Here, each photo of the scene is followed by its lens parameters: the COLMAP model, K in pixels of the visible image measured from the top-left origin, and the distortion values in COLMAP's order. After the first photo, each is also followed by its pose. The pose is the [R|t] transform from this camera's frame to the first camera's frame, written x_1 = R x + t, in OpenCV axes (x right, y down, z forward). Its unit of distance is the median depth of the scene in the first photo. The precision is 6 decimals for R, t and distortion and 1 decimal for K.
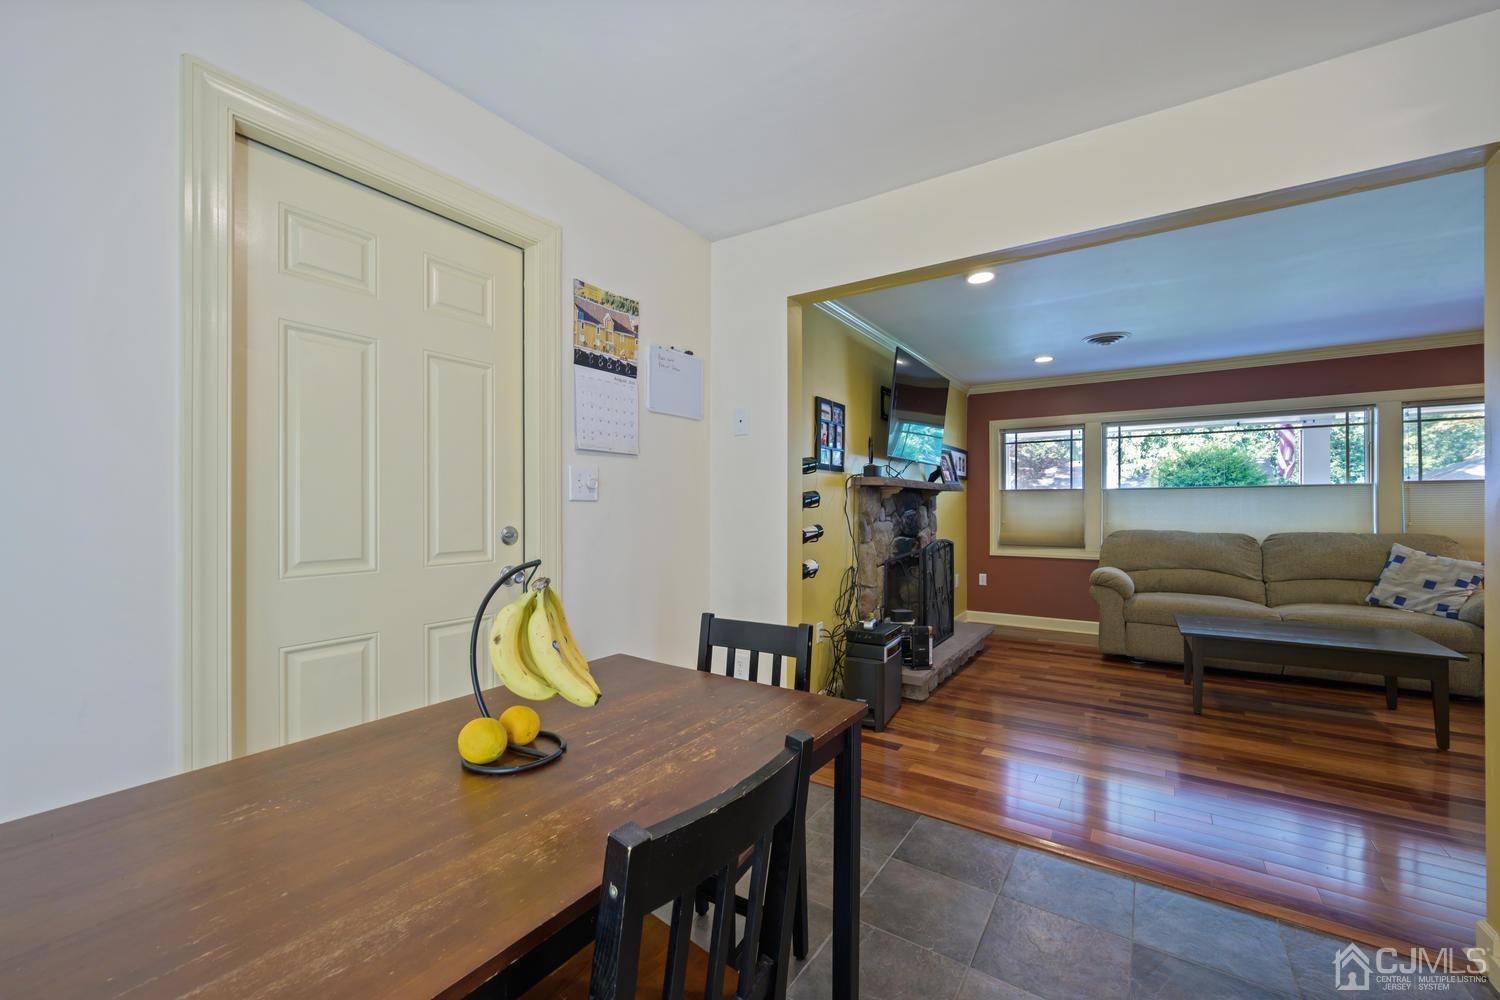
lens RADIAL K [[592.1, 0, 752.7], [0, 592.1, 506.3], [0, 0, 1]] dist [-0.007255, 0.001297]
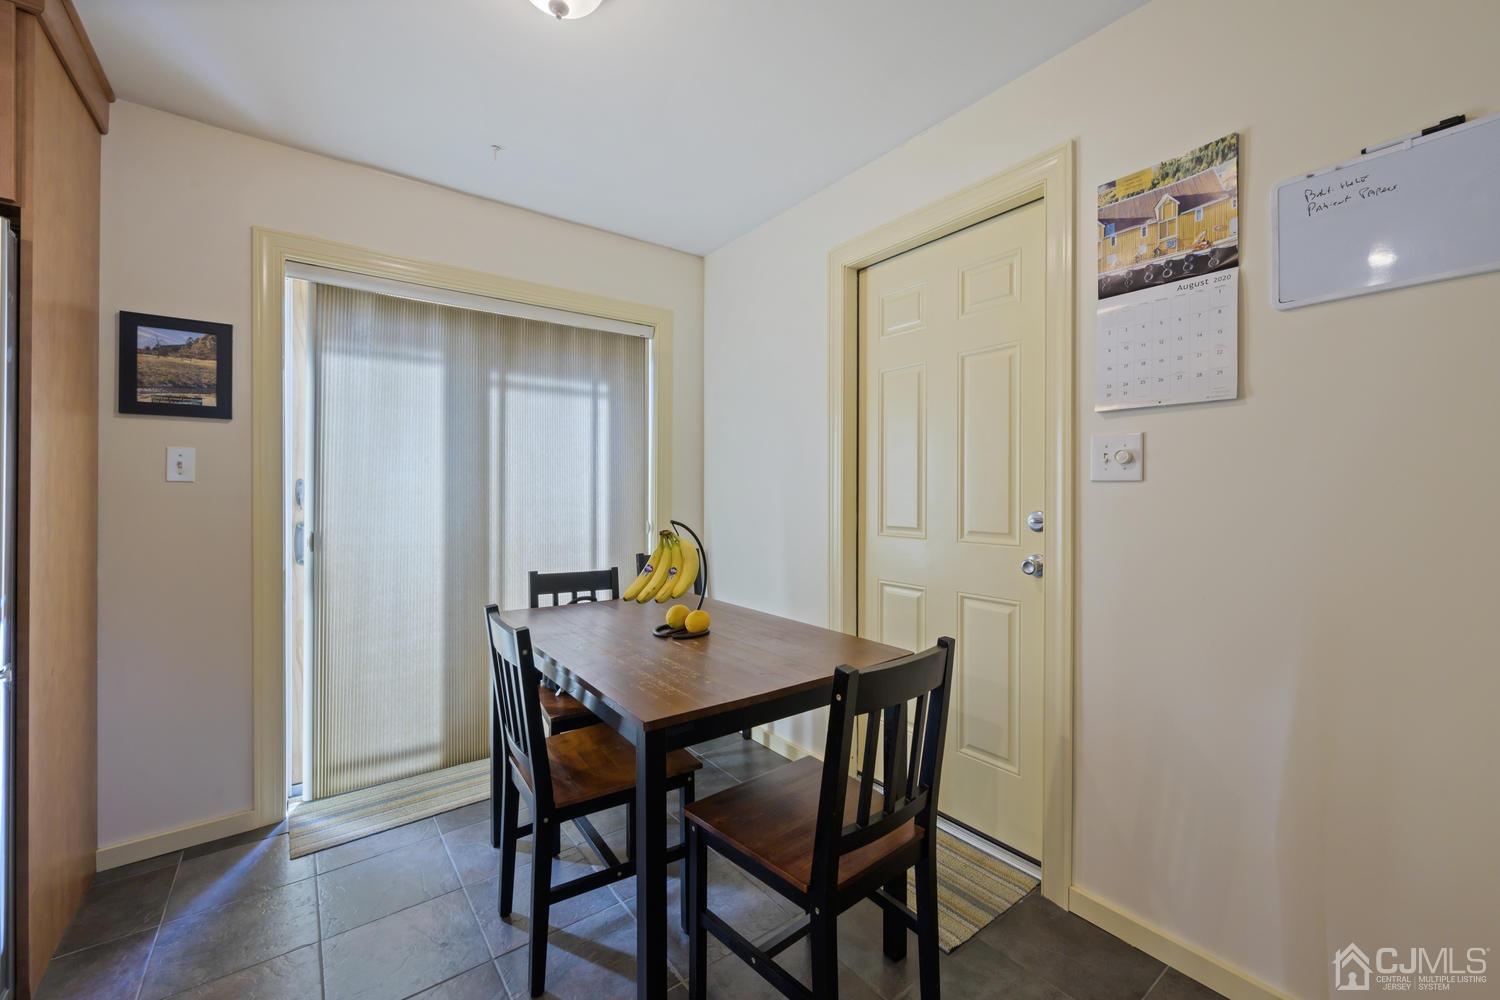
lens RADIAL K [[592.1, 0, 758.2], [0, 592.1, 491.7], [0, 0, 1]] dist [-0.007255, 0.001297]
pose [[-0.316135, 0.003230, -0.948709, 0.295200], [-0.000539, 0.999993, 0.003584, 0.000587], [0.948714, 0.001644, -0.316131, 0.443891]]
